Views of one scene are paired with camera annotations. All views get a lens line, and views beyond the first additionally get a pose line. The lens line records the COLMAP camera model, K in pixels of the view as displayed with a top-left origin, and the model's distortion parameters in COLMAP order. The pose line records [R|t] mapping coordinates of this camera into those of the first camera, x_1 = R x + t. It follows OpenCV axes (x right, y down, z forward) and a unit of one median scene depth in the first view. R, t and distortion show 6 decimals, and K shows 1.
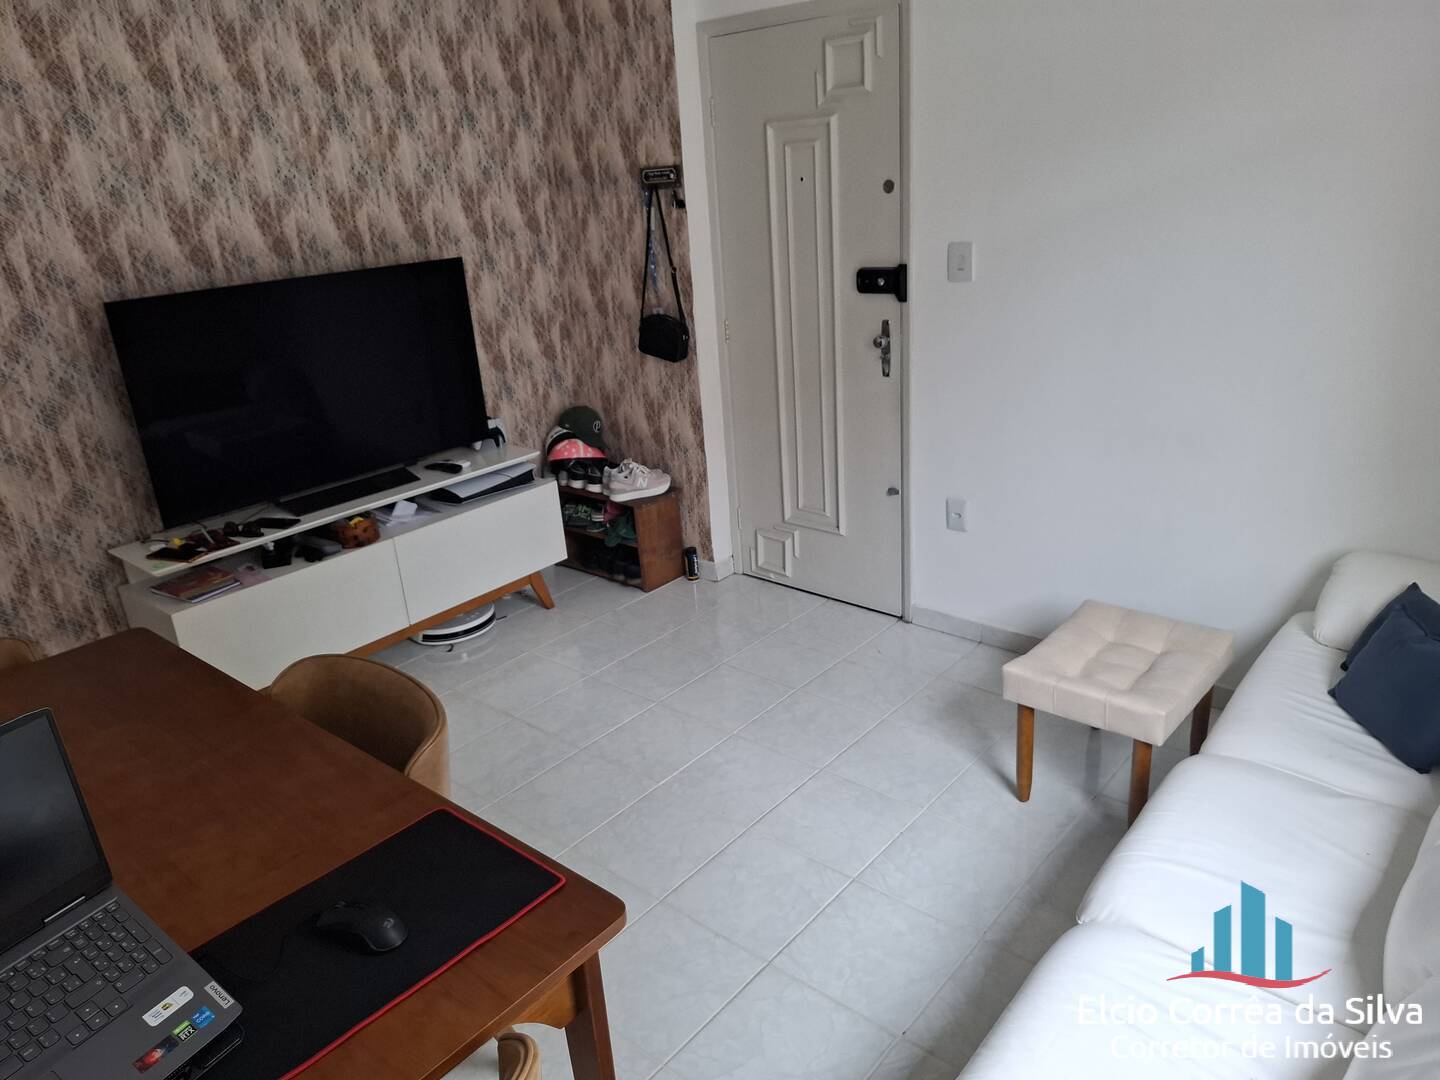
lens RADIAL K [[990.7, 0, 720.0], [0, 990.7, 540.0], [0, 0, 1]] dist [0.085573, -0.103356]
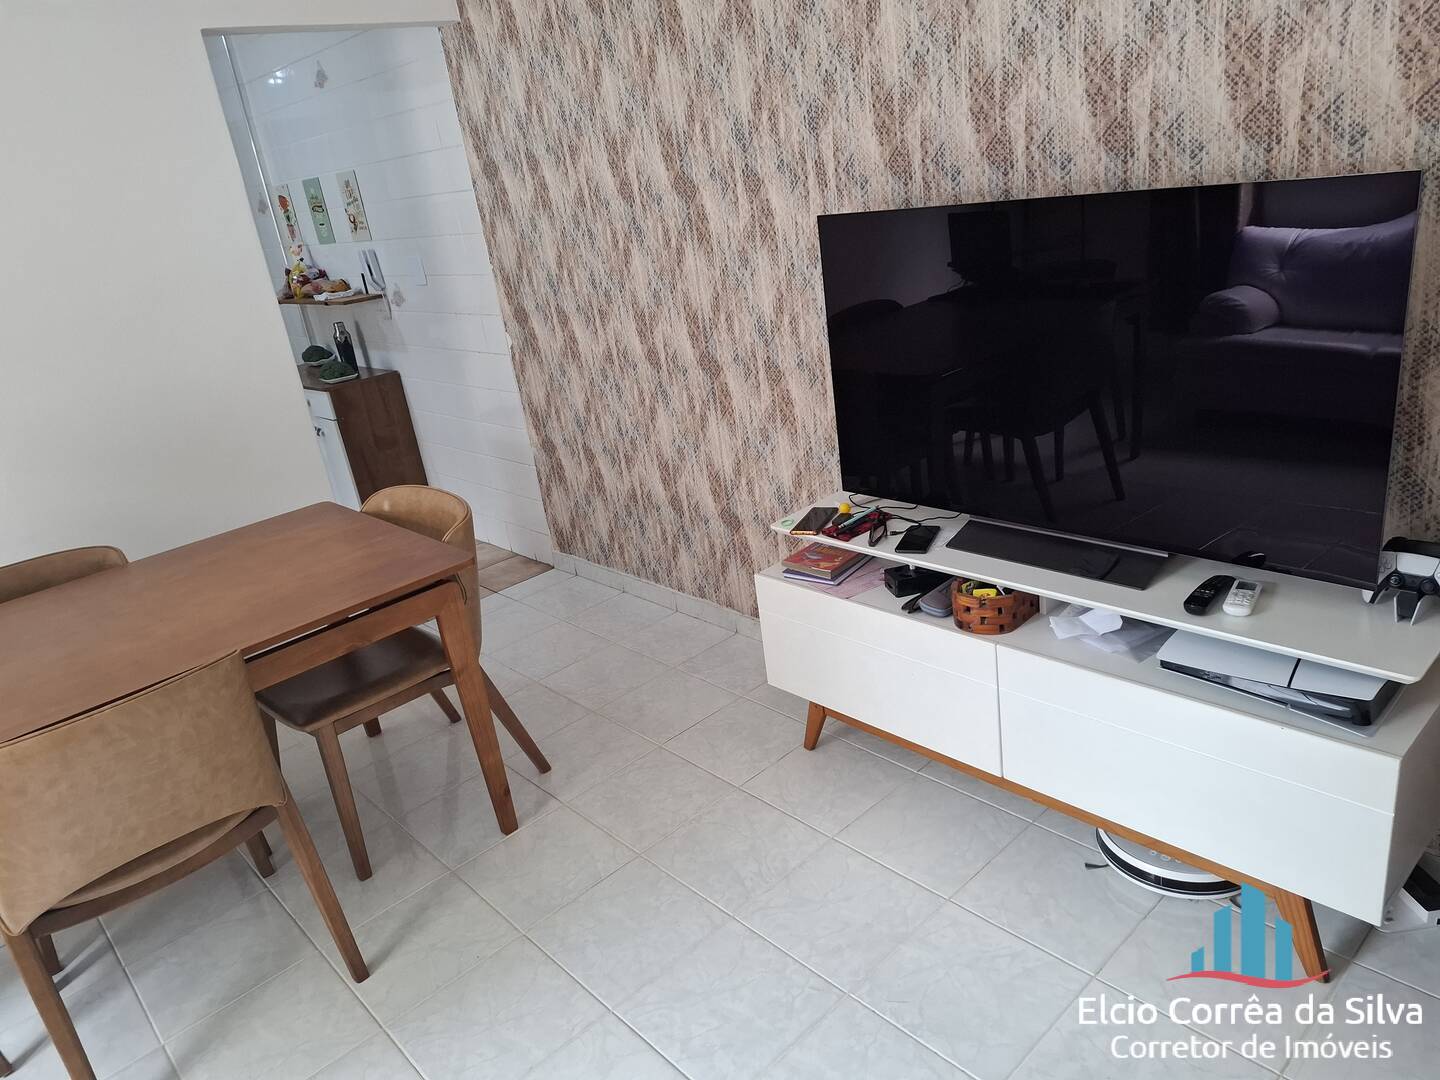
lens RADIAL K [[990.7, 0, 720.0], [0, 990.7, 540.0], [0, 0, 1]] dist [0.085573, -0.103356]
pose [[-0.095847, 0.430189, -0.897636, 0.216138], [-0.220796, 0.870135, 0.440585, -0.300686], [0.970599, 0.240423, 0.011584, 0.845181]]
